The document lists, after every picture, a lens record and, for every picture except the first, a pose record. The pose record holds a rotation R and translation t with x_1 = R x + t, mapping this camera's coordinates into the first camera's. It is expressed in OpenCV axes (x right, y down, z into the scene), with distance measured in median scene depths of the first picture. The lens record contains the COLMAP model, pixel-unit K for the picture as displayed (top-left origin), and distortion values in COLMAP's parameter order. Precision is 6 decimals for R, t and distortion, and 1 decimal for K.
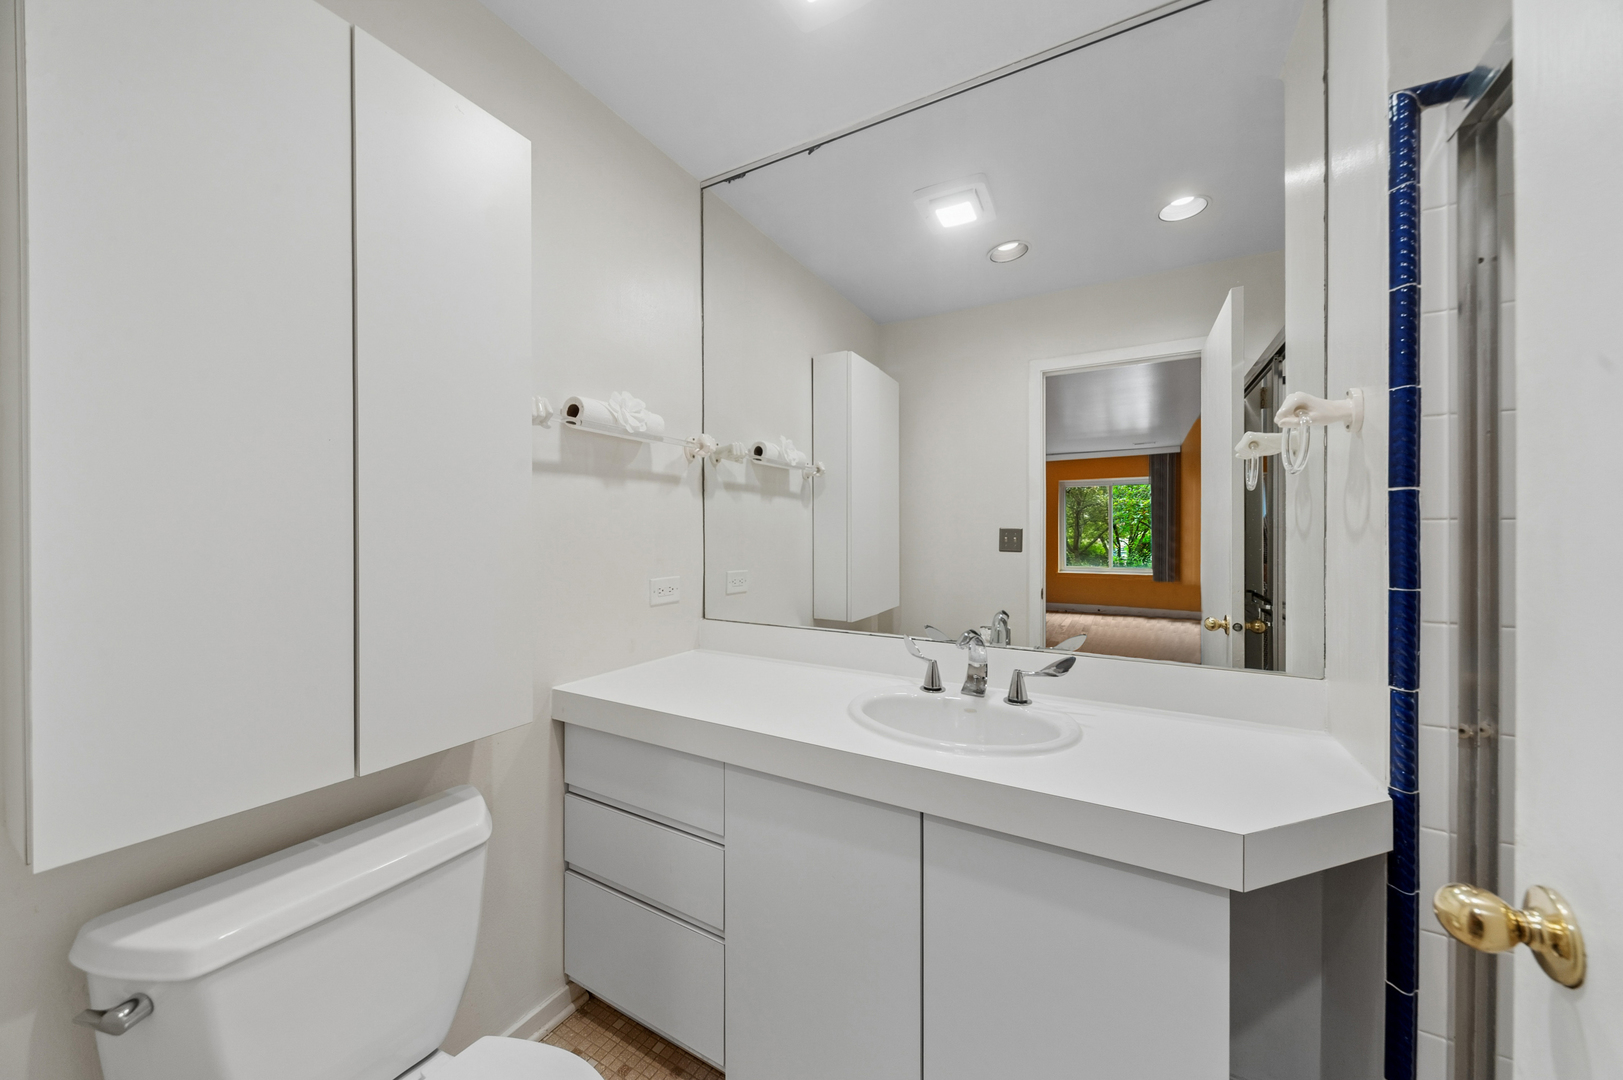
lens RADIAL K [[562.0, 0, 811.4], [0, 562.0, 534.2], [0, 0, 1]] dist [0.001355, 0.000217]
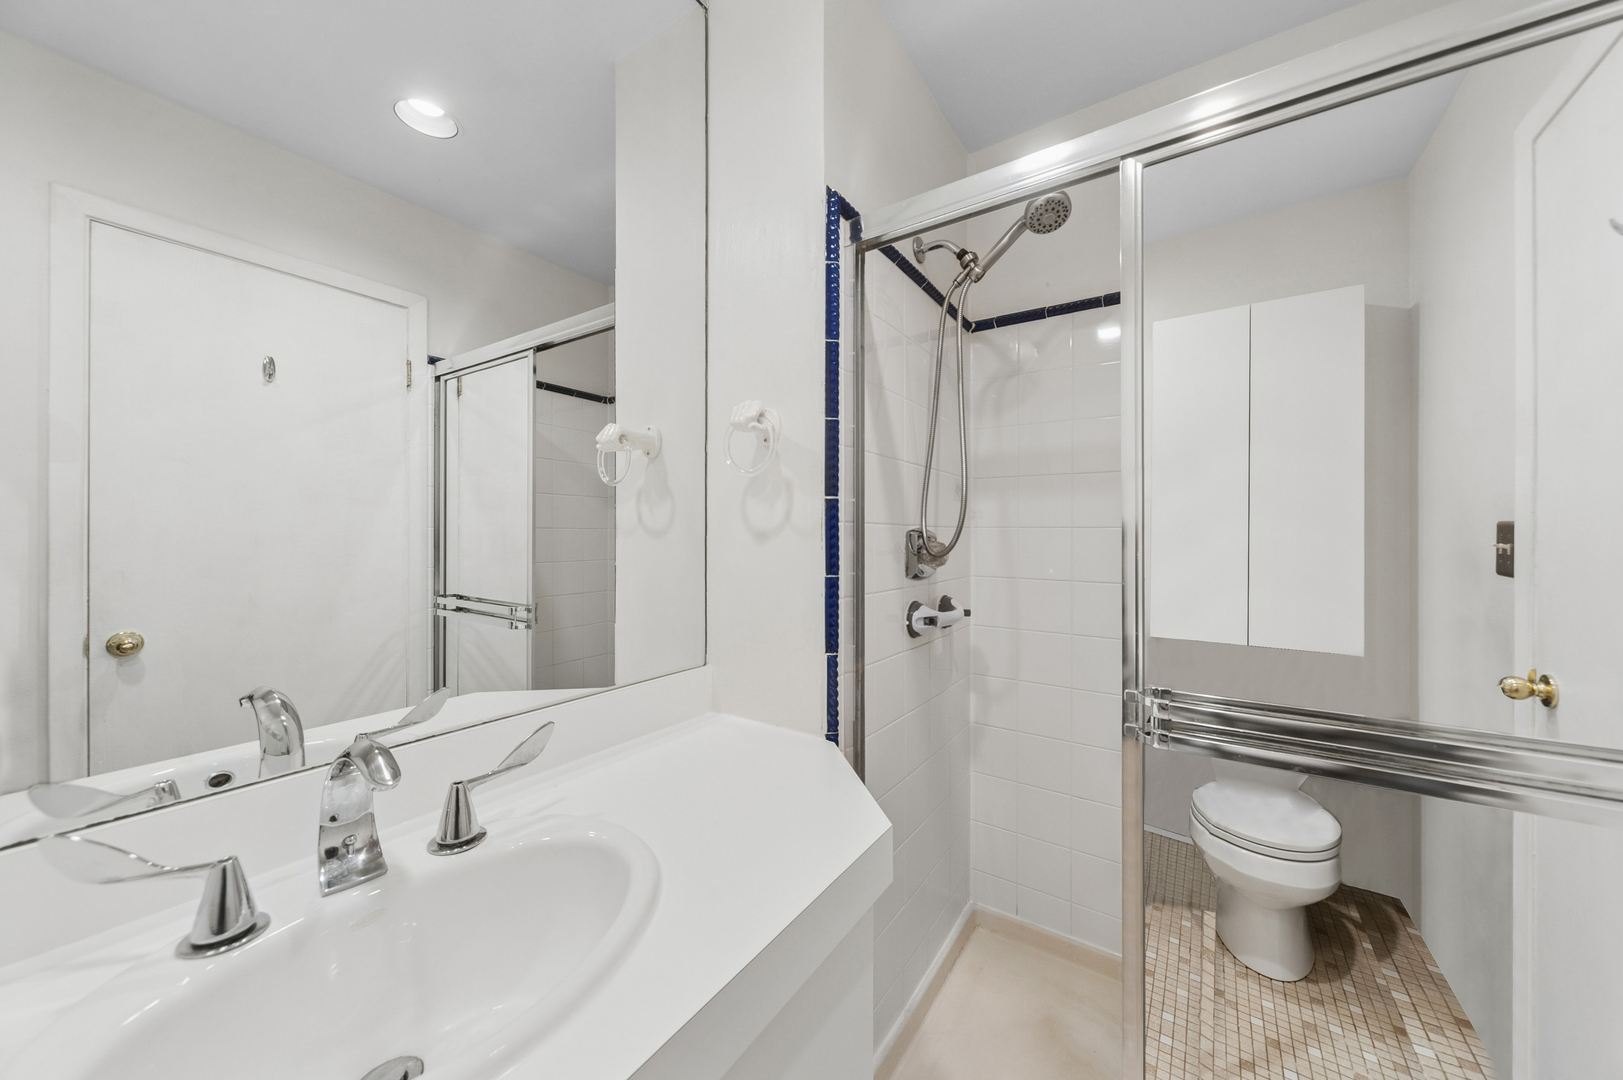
lens RADIAL K [[562.0, 0, 811.3], [0, 562.0, 544.4], [0, 0, 1]] dist [0.001355, 0.000217]
pose [[0.044466, -0.005042, 0.998998, -0.151285], [0.000630, 0.999987, 0.005019, 0.013354], [-0.999011, 0.000407, 0.044468, 0.651677]]
